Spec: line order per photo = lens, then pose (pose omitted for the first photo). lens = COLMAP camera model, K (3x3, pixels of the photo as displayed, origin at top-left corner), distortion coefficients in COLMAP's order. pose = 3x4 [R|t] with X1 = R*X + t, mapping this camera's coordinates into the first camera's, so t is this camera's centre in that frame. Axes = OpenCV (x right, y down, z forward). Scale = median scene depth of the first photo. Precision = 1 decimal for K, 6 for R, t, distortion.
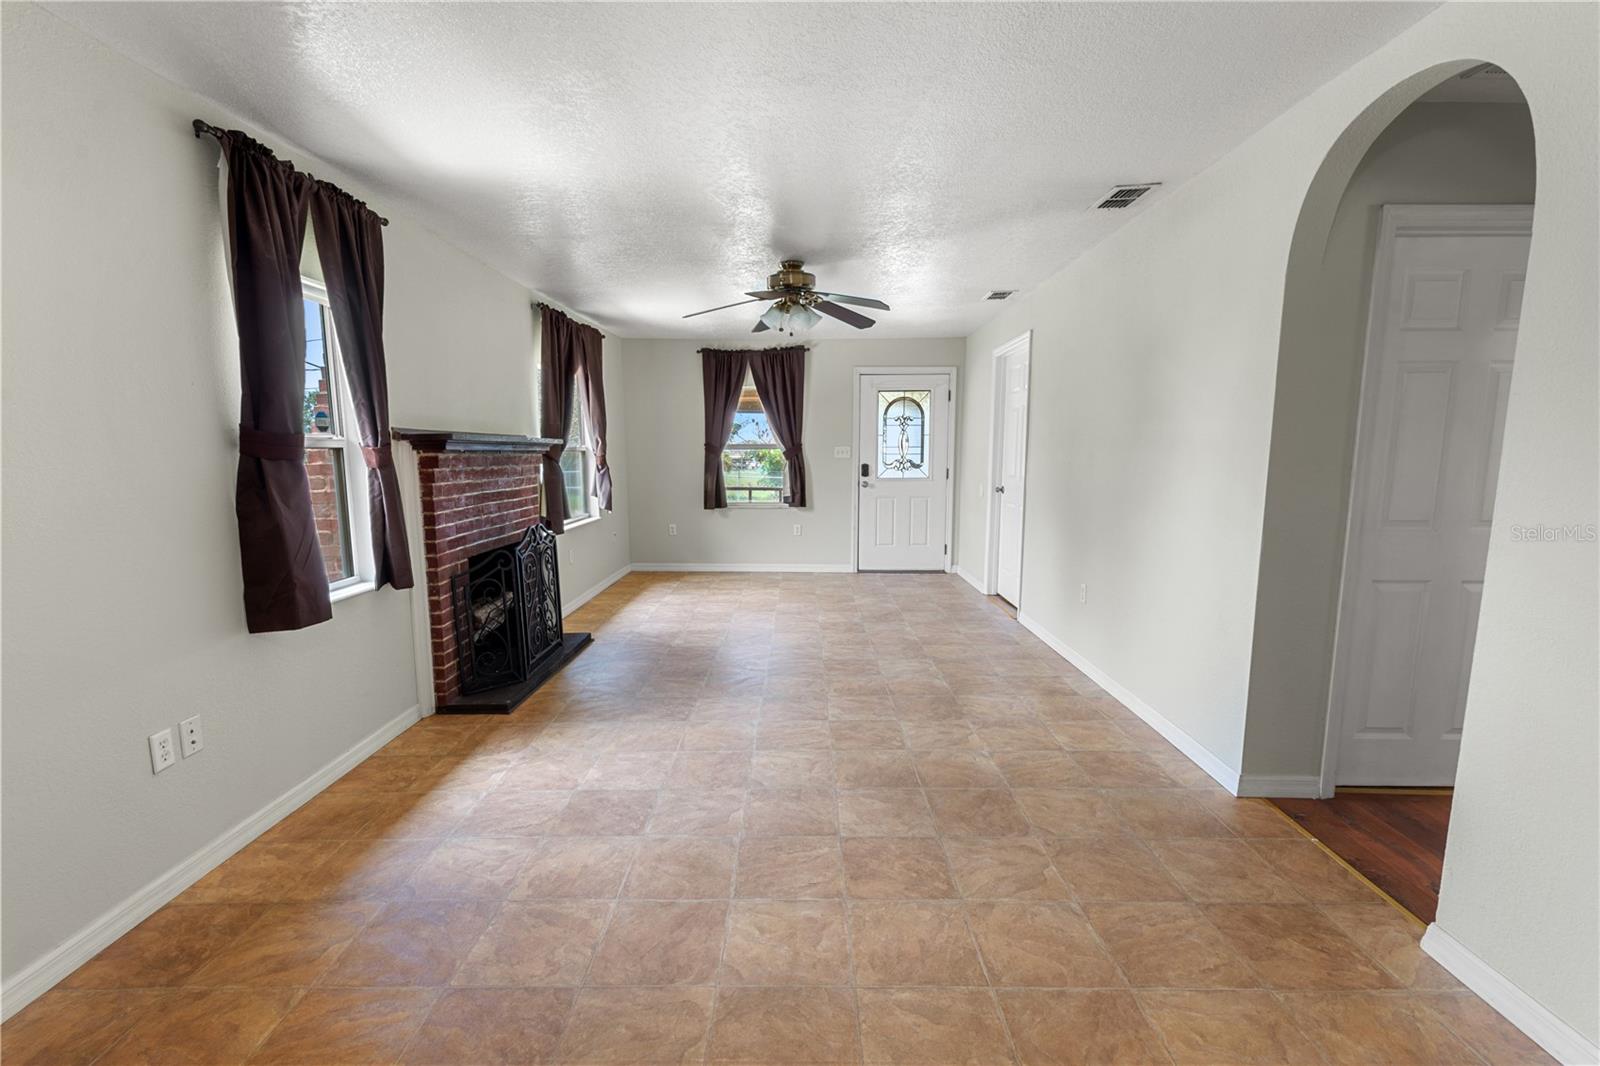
lens RADIAL K [[706.1, 0, 792.5], [0, 706.1, 542.1], [0, 0, 1]] dist [-0.000607, -0.000947]
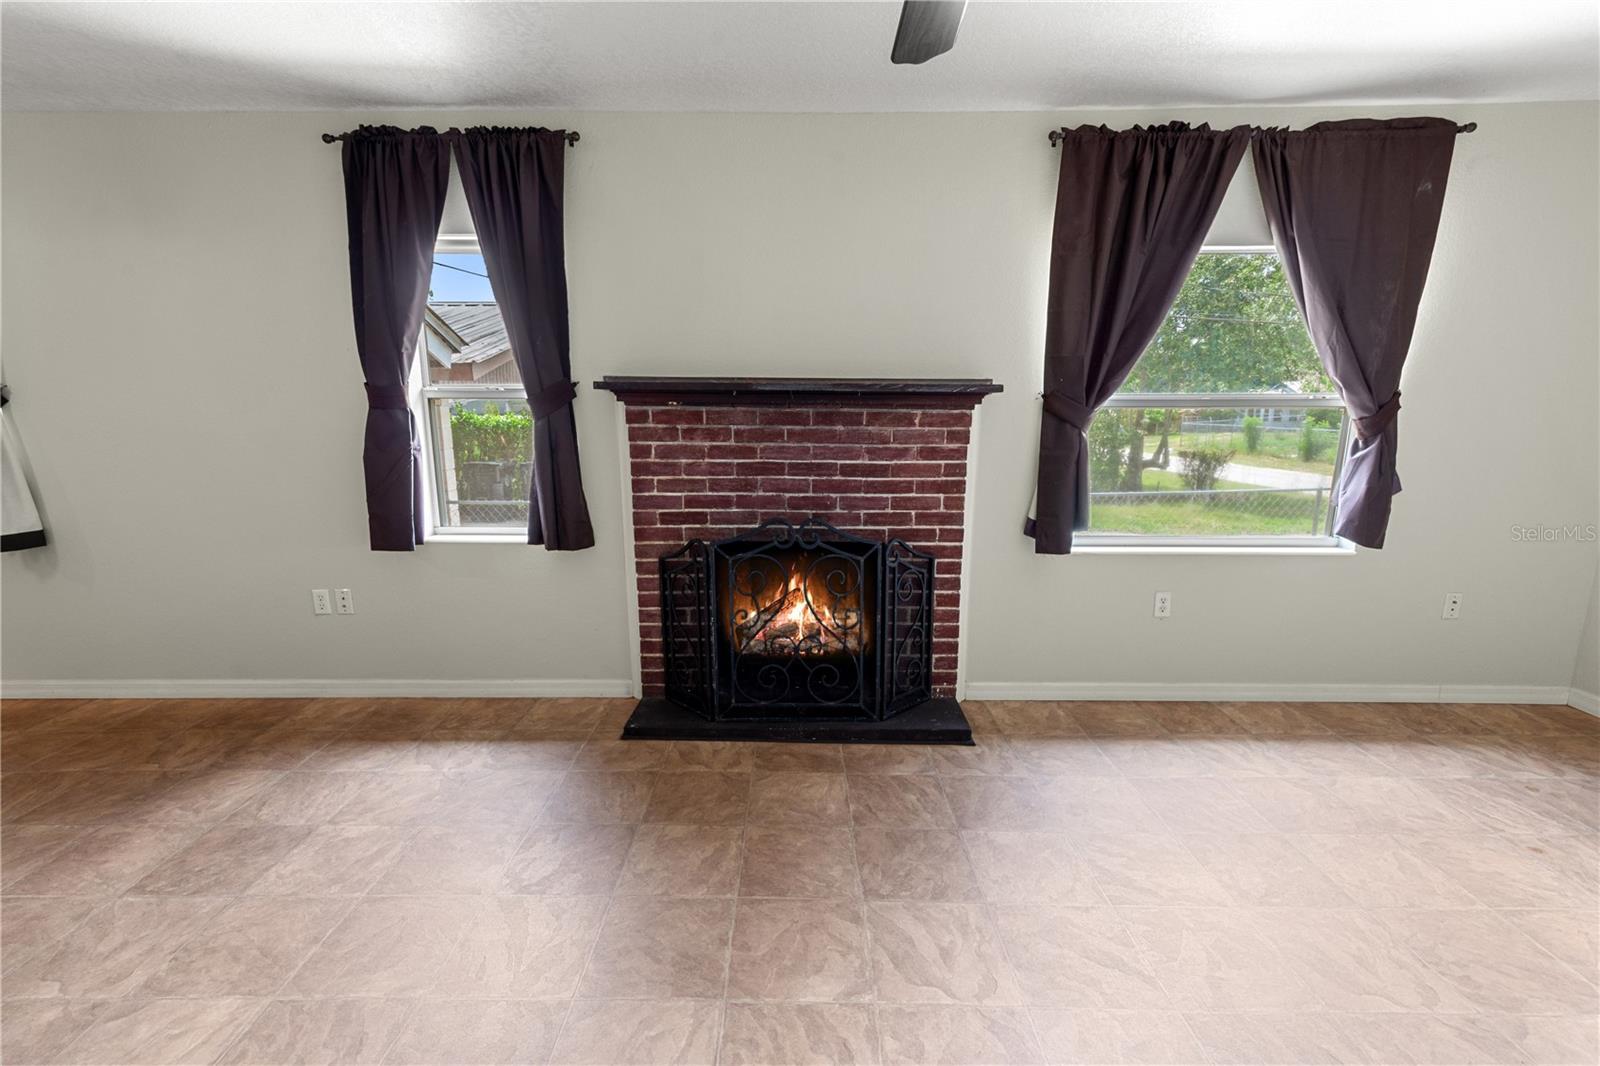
lens RADIAL K [[706.1, 0, 792.5], [0, 706.1, 542.1], [0, 0, 1]] dist [-0.000607, -0.000947]
pose [[0.014321, 0.199410, -0.979812, 0.408860], [-0.137303, 0.971022, 0.195614, -0.186876], [0.990426, 0.131729, 0.041285, 1.390711]]
